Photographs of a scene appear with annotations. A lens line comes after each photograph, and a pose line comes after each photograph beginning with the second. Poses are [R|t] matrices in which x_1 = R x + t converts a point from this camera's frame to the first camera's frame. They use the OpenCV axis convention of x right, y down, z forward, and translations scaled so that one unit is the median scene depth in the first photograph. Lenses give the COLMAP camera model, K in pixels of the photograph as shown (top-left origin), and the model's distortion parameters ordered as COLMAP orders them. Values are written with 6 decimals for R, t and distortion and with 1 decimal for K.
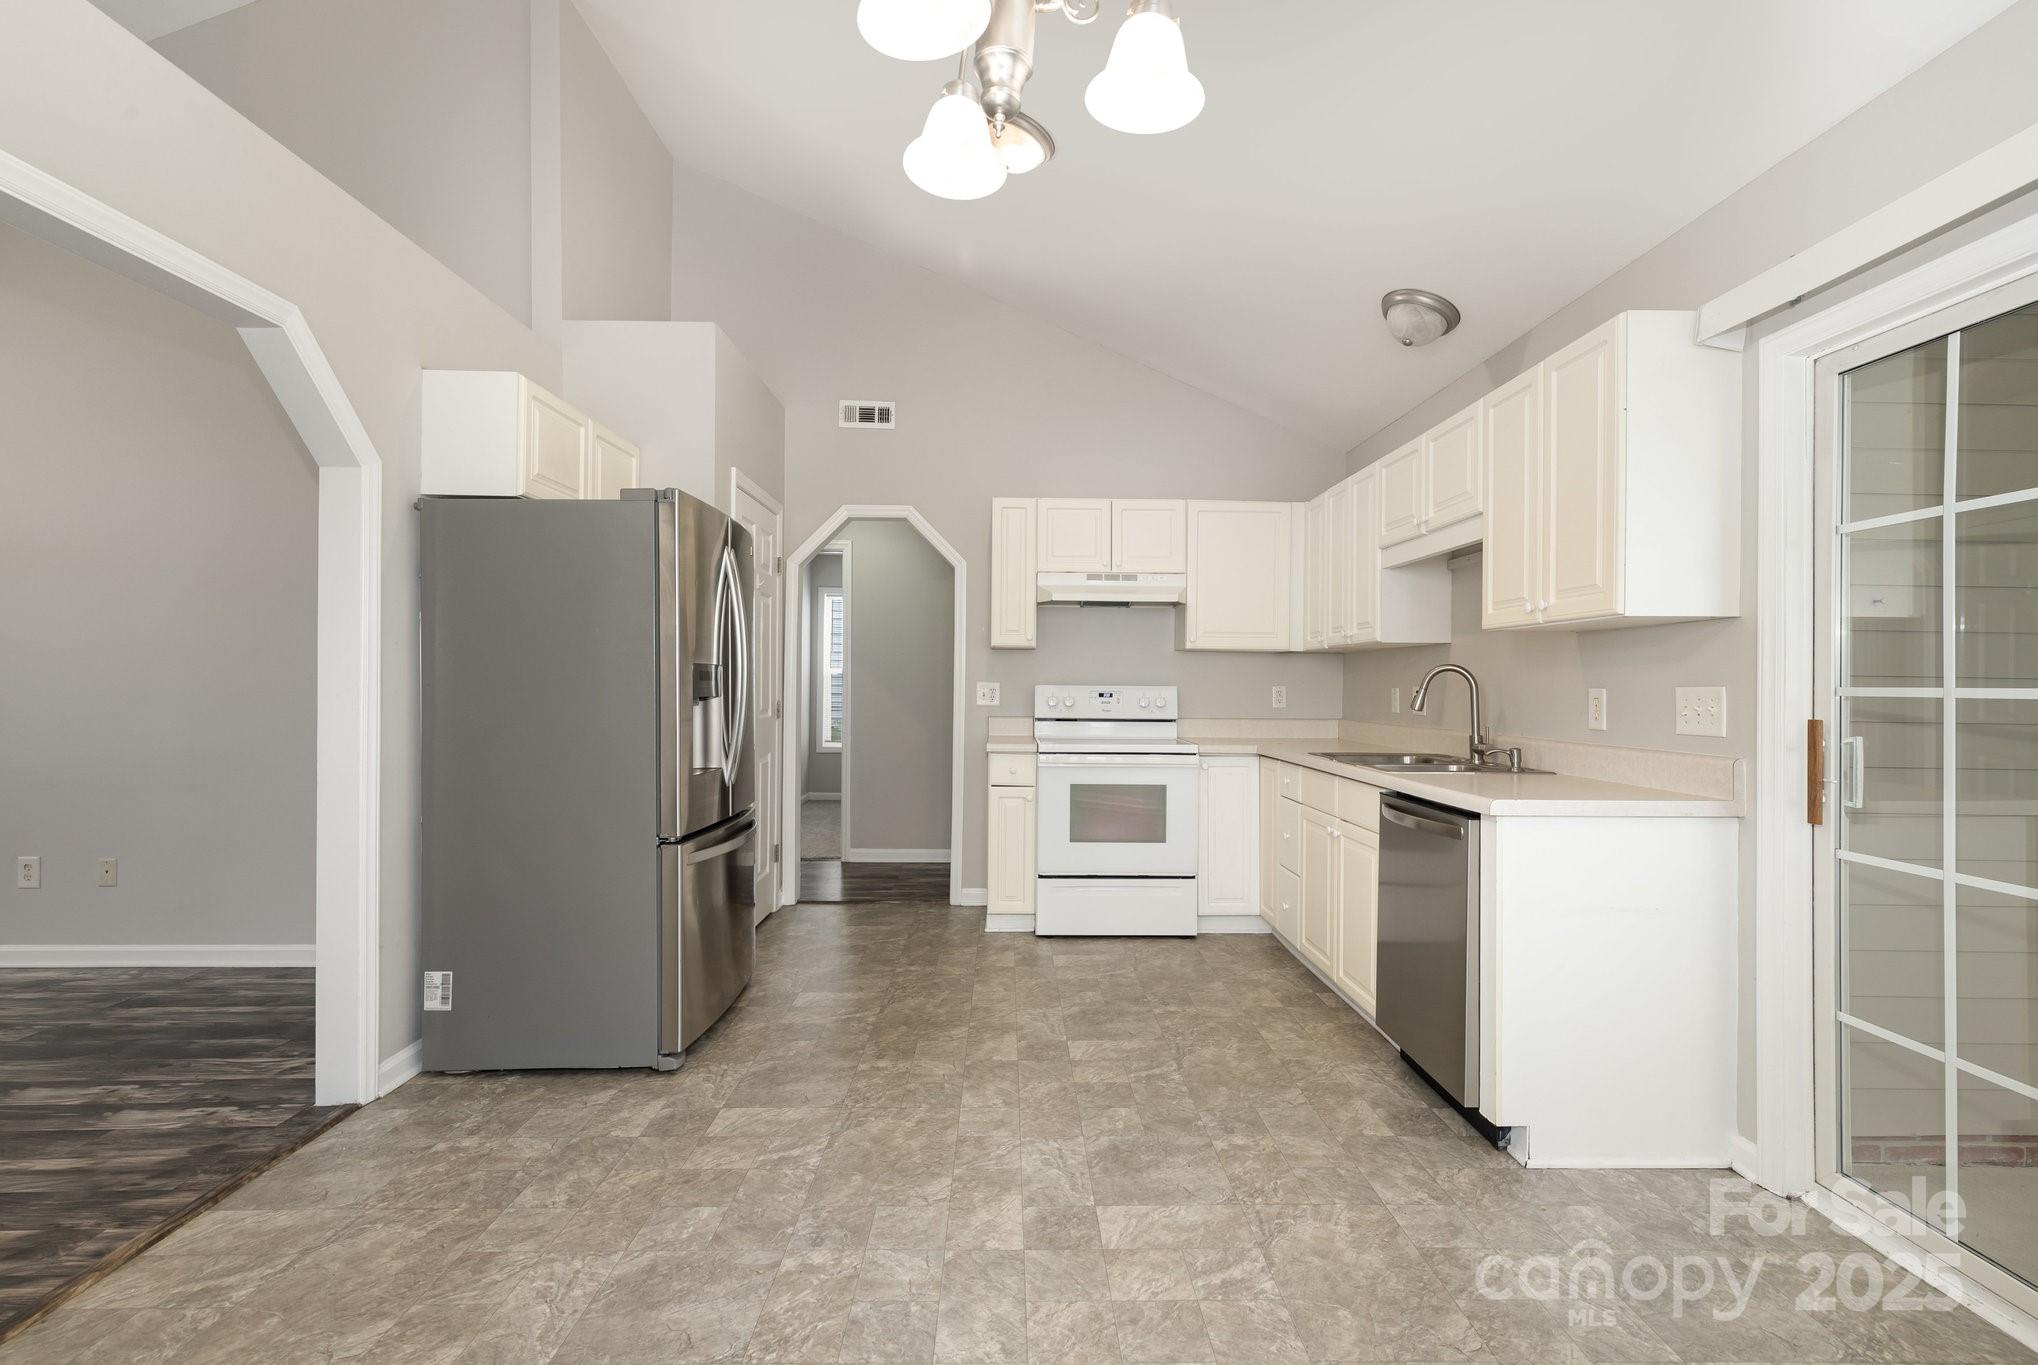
lens RADIAL K [[943.0, 0, 1029.4], [0, 943.0, 687.7], [0, 0, 1]] dist [0.010167, -0.001079]
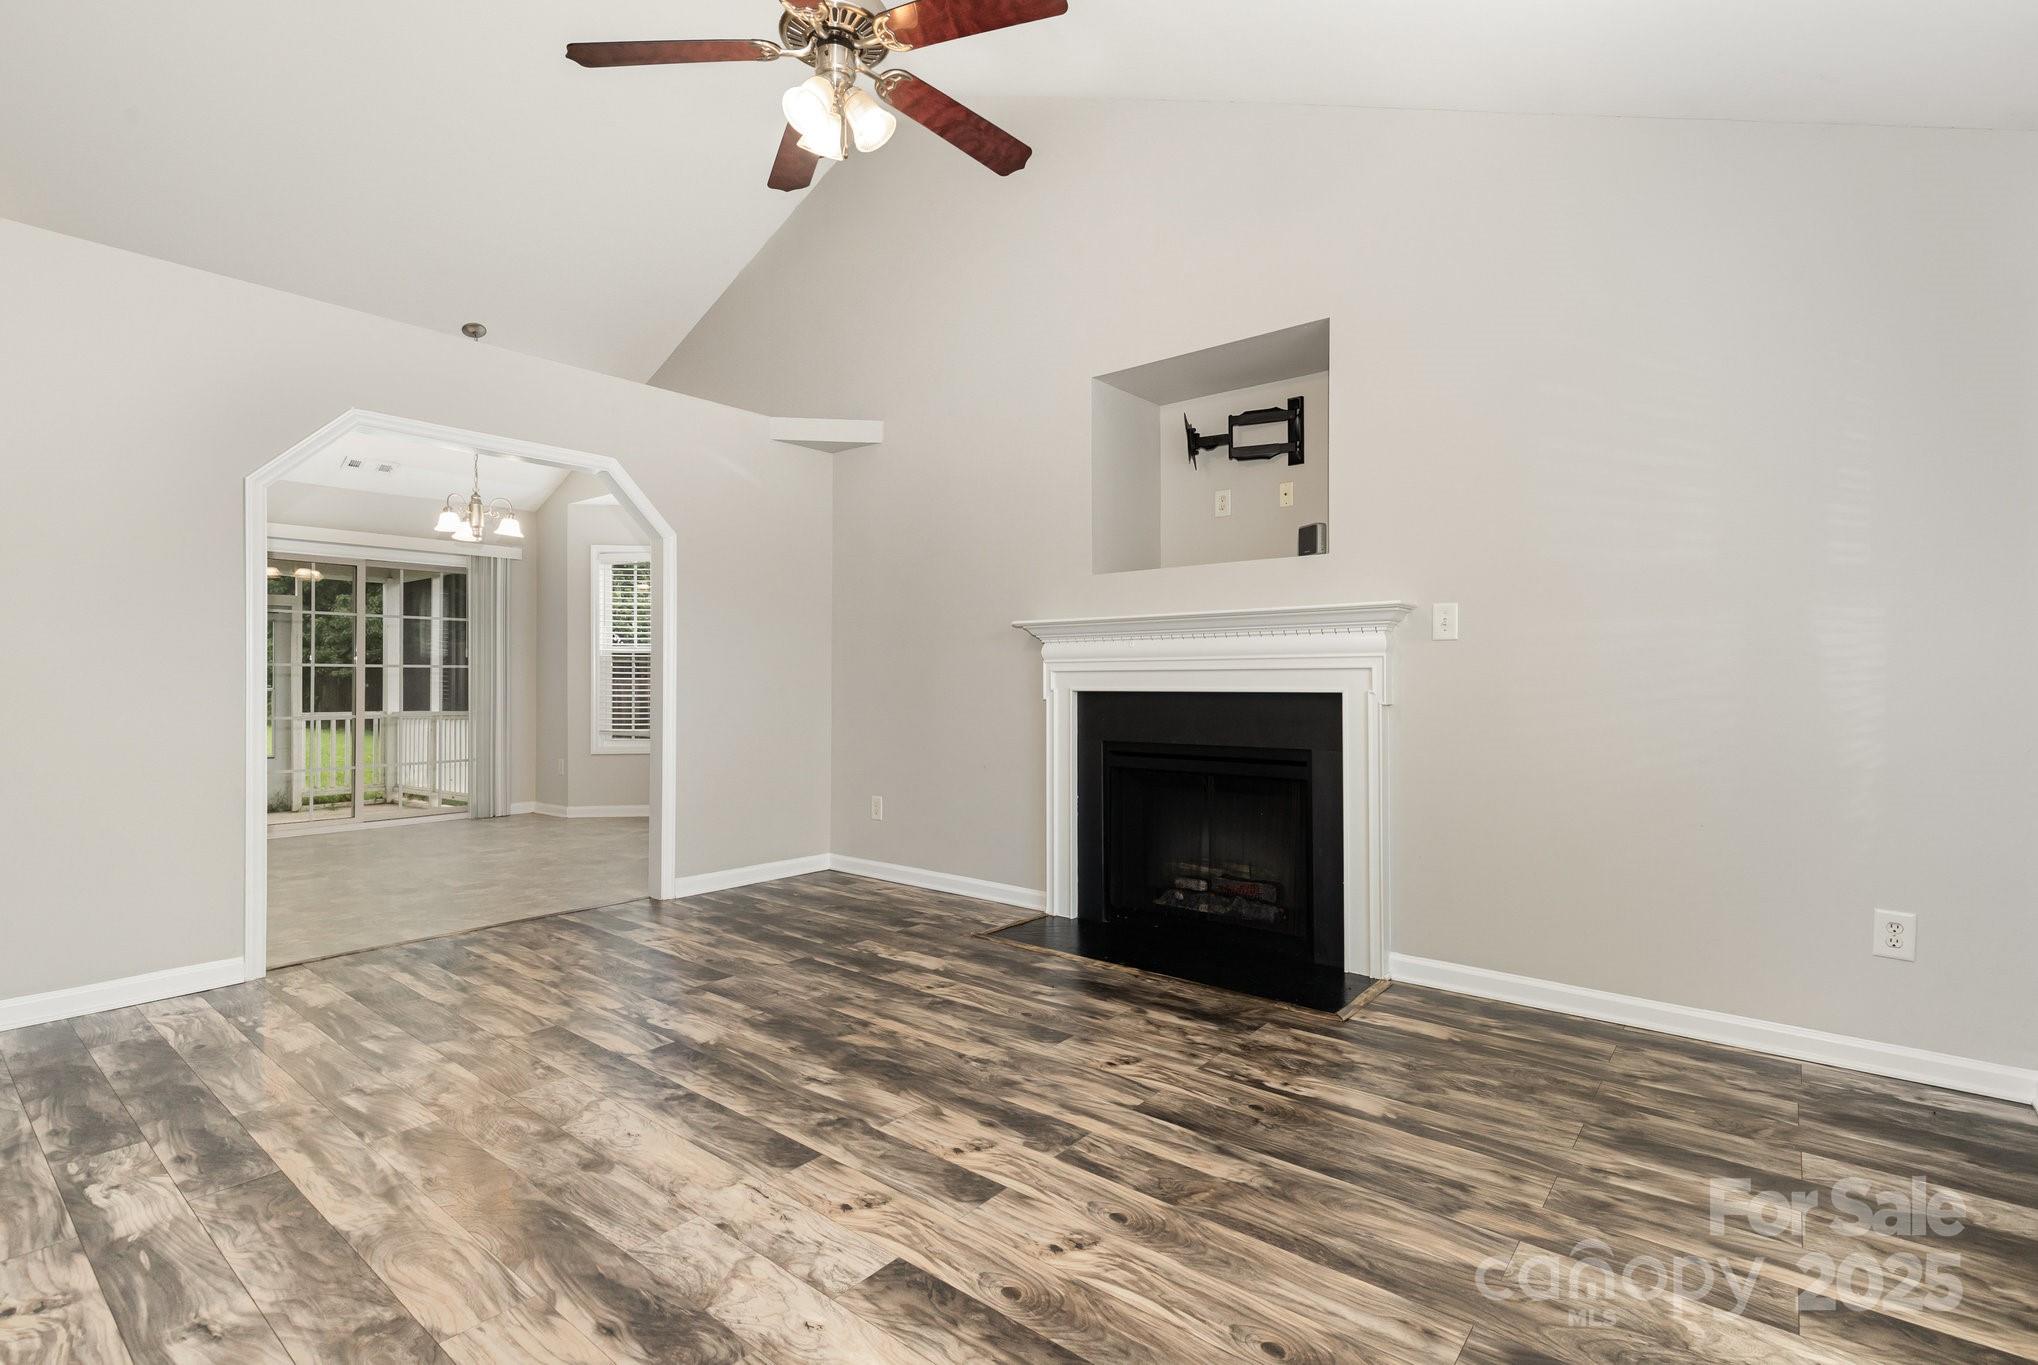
lens RADIAL K [[943.0, 0, 1024.0], [0, 943.0, 684.0], [0, 0, 1]] dist [0.010167, -0.001079]
pose [[-0.757976, -0.010950, 0.652191, -2.948244], [-0.002553, 0.999901, 0.013820, 0.016818], [-0.652278, 0.008810, -0.757929, 1.606084]]
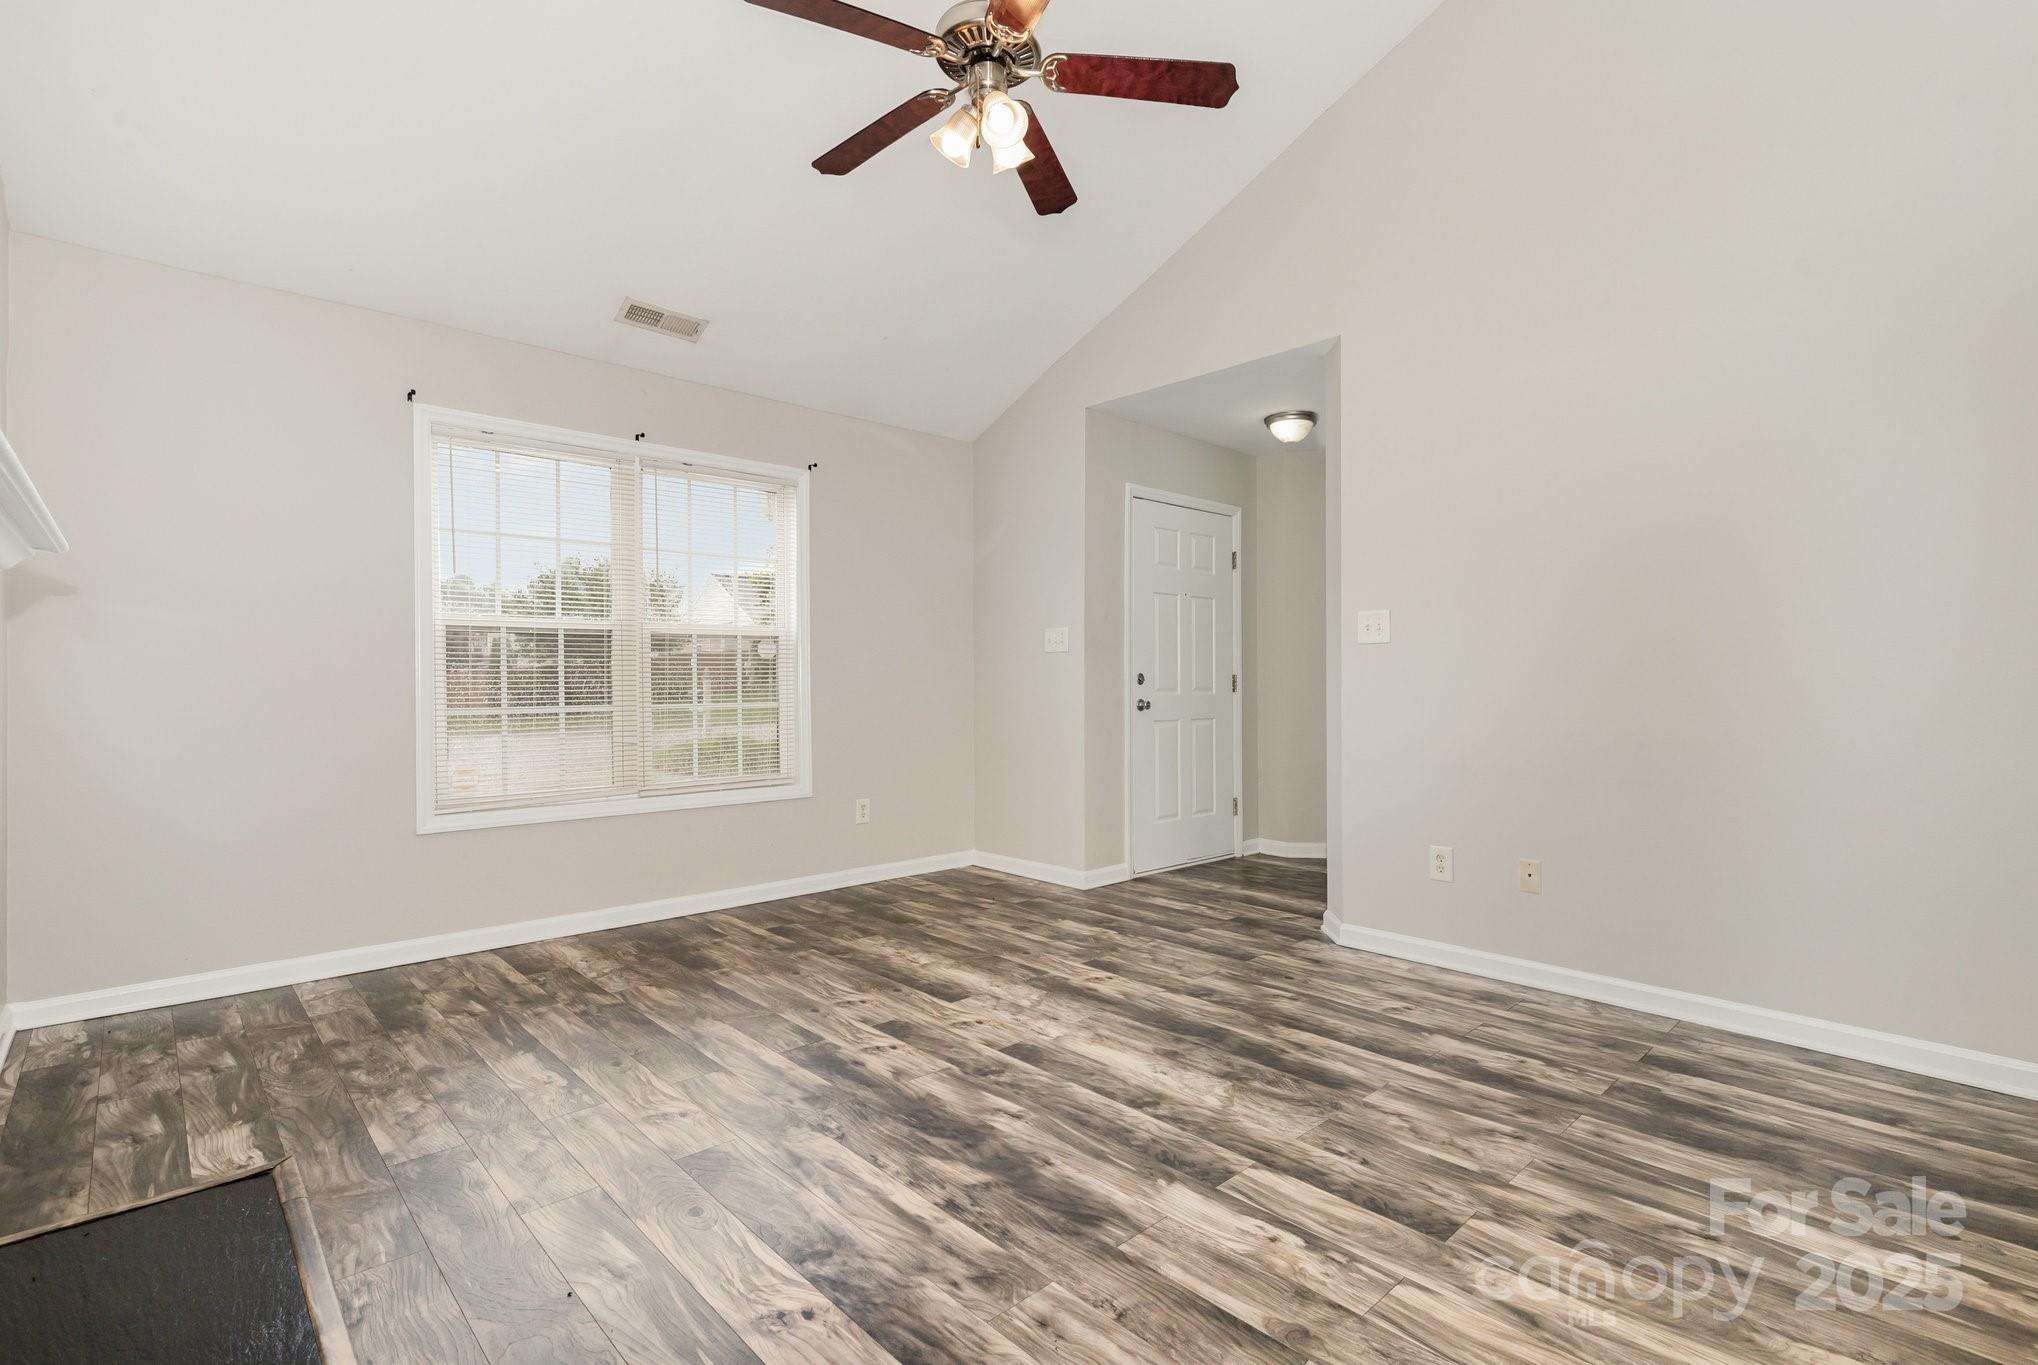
lens RADIAL K [[943.0, 0, 1026.4], [0, 943.0, 683.4], [0, 0, 1]] dist [0.010167, -0.001079]
pose [[0.660549, -0.008588, -0.750734, -1.128884], [0.002676, 0.999955, -0.009083, 0.044905], [0.750778, 0.003991, 0.660542, 0.157343]]
